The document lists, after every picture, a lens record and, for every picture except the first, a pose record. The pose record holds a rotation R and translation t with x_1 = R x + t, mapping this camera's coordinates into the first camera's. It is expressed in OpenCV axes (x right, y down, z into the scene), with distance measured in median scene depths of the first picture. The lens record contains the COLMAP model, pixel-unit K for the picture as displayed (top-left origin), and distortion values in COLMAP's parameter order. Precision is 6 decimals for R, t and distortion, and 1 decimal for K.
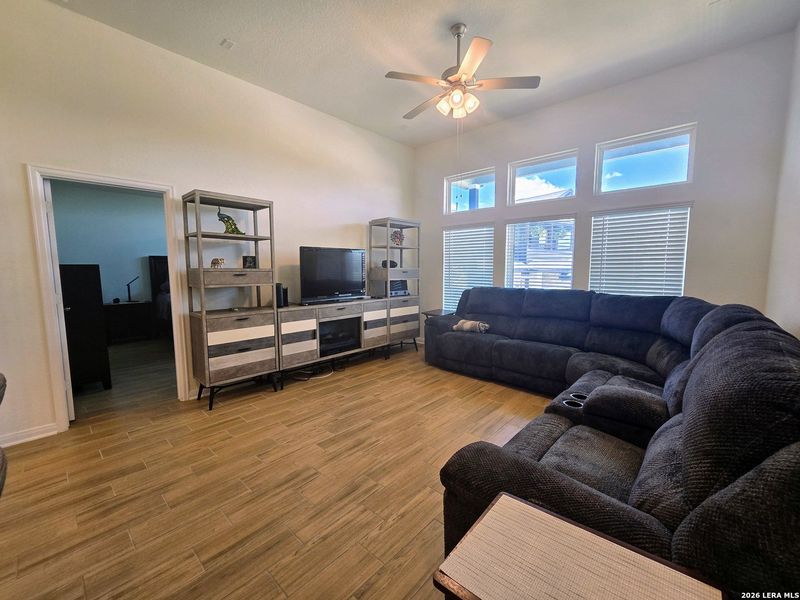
lens RADIAL K [[330.7, 0, 397.3], [0, 330.7, 302.0], [0, 0, 1]] dist [0.000619, -0.000082]
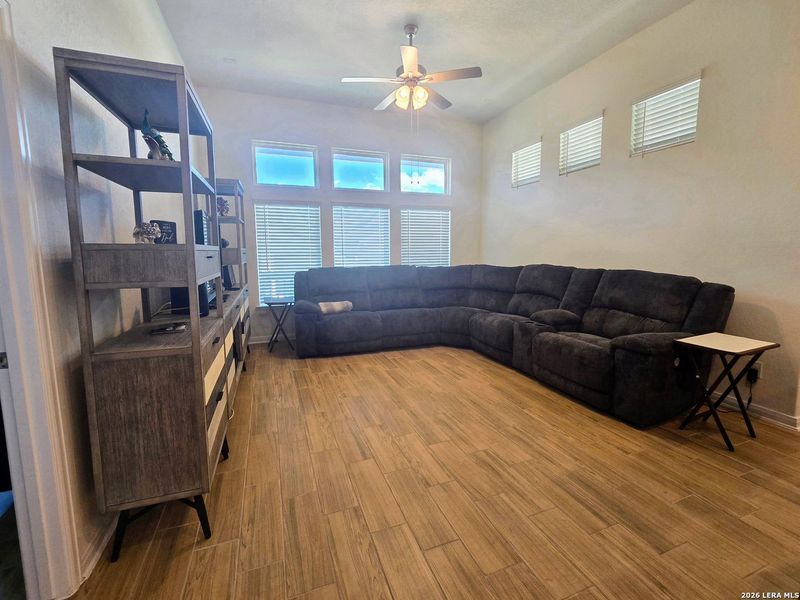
lens RADIAL K [[349.4, 0, 394.4], [0, 349.4, 289.3], [0, 0, 1]] dist [-0.002747, -0.000907]
pose [[0.457663, -0.099402, 0.883552, -0.827124], [0.098949, 0.993252, 0.060491, -0.035166], [-0.883603, 0.059742, 0.464410, 0.484485]]
